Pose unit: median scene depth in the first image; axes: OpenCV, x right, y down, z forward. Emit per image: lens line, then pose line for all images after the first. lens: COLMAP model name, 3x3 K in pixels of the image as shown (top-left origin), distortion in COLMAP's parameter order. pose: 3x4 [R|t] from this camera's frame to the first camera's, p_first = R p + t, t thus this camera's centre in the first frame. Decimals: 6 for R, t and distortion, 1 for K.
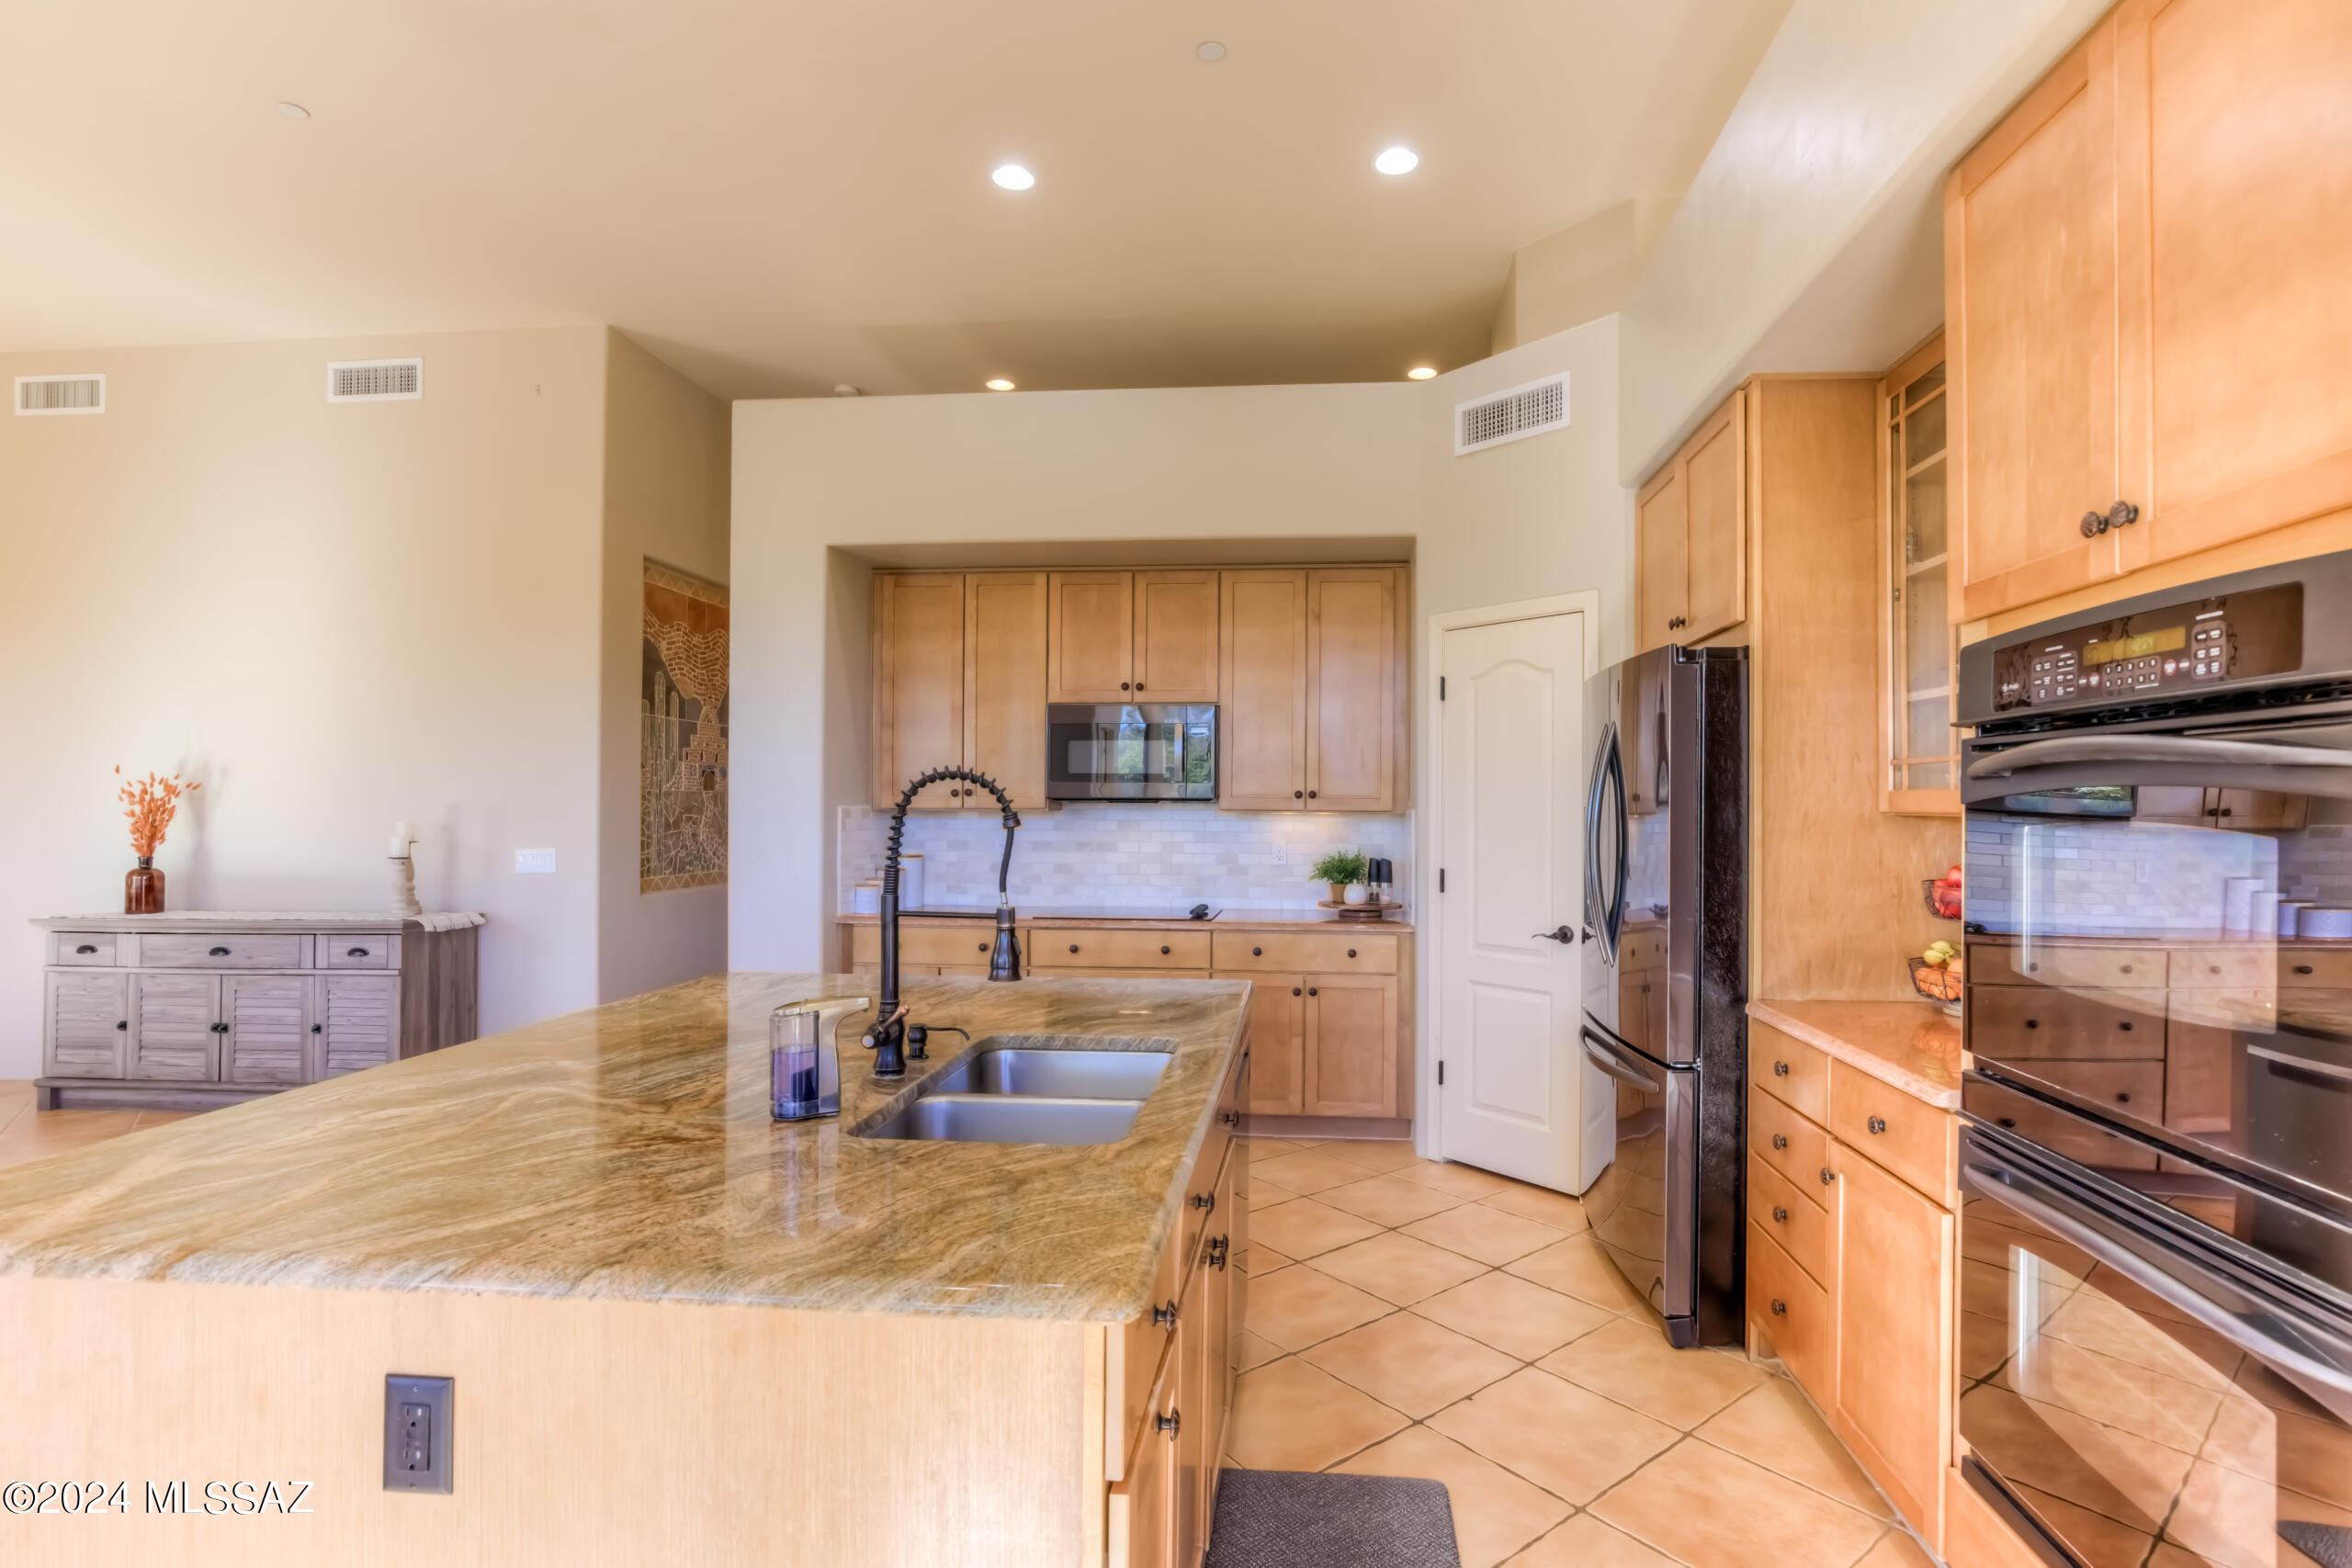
lens RADIAL K [[1134.9, 0, 1245.4], [0, 1134.9, 799.0], [0, 0, 1]] dist [-0.037770, 0.010640]
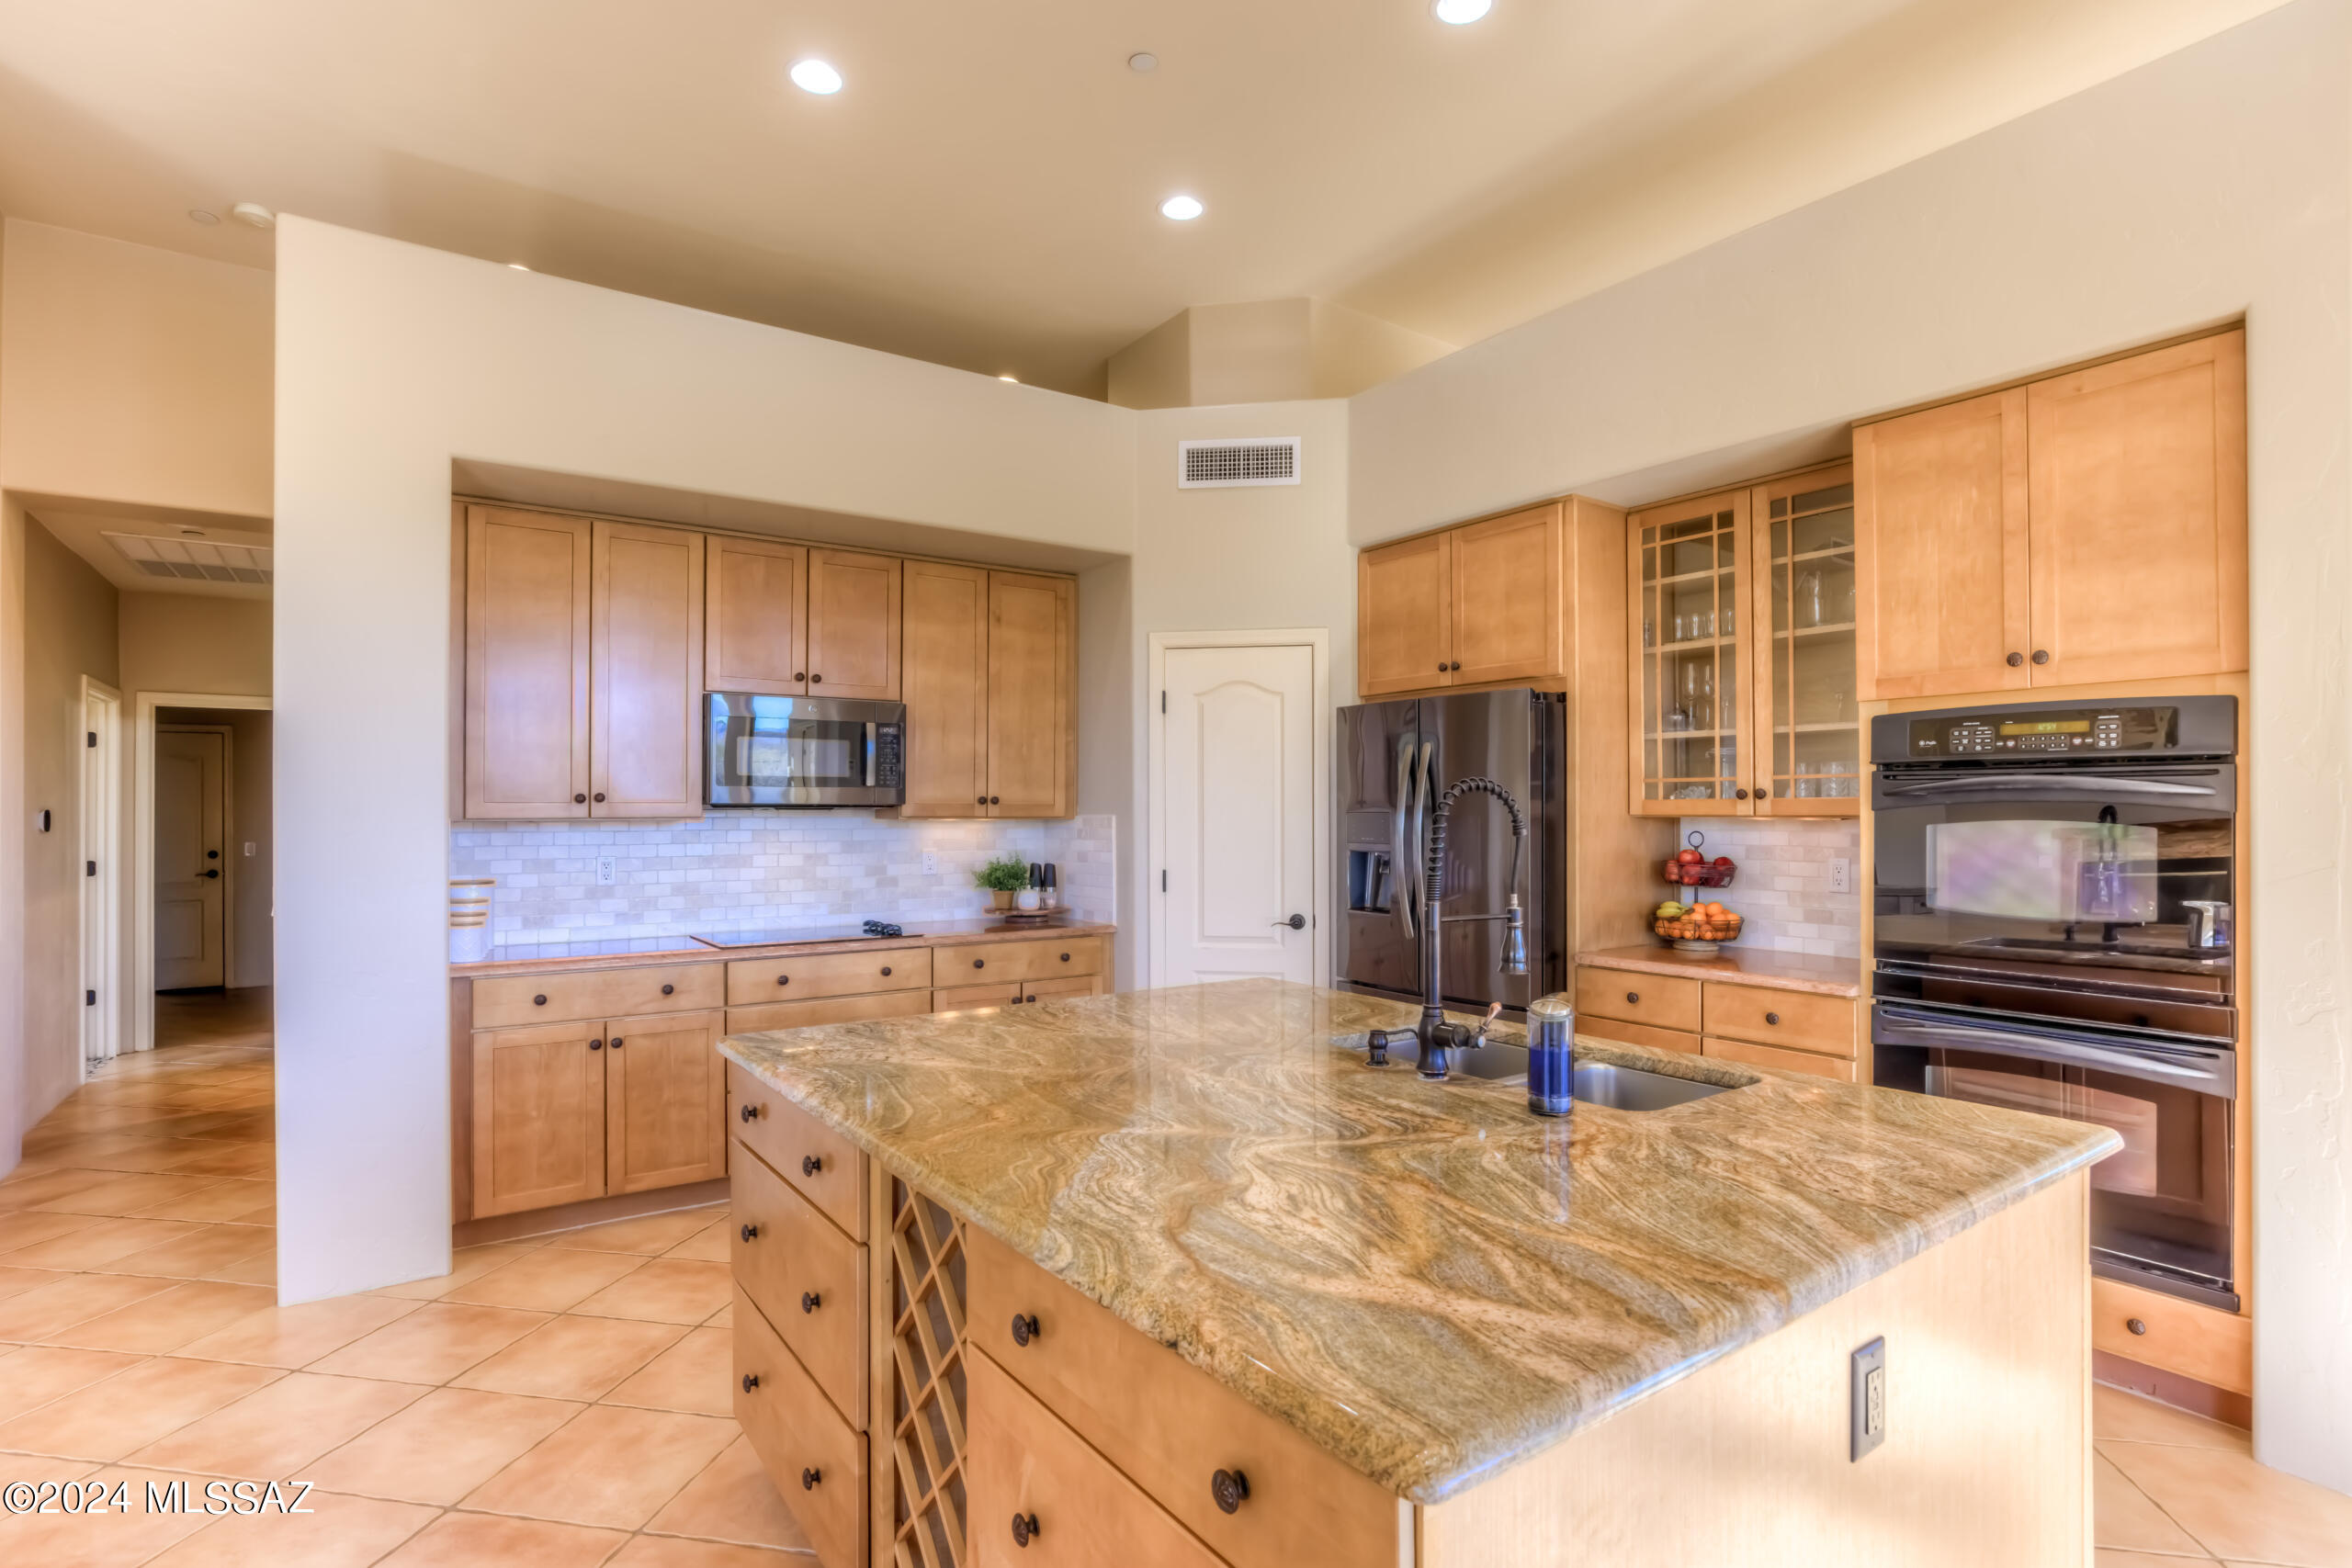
lens RADIAL K [[1158.9, 0, 1183.8], [0, 1158.9, 795.8], [0, 0, 1]] dist [-0.026655, 0.015807]
pose [[0.773782, 0.001960, 0.633448, -0.449825], [0.000103, 0.999995, -0.003221, -0.004806], [-0.633451, 0.002558, 0.773778, 0.122862]]
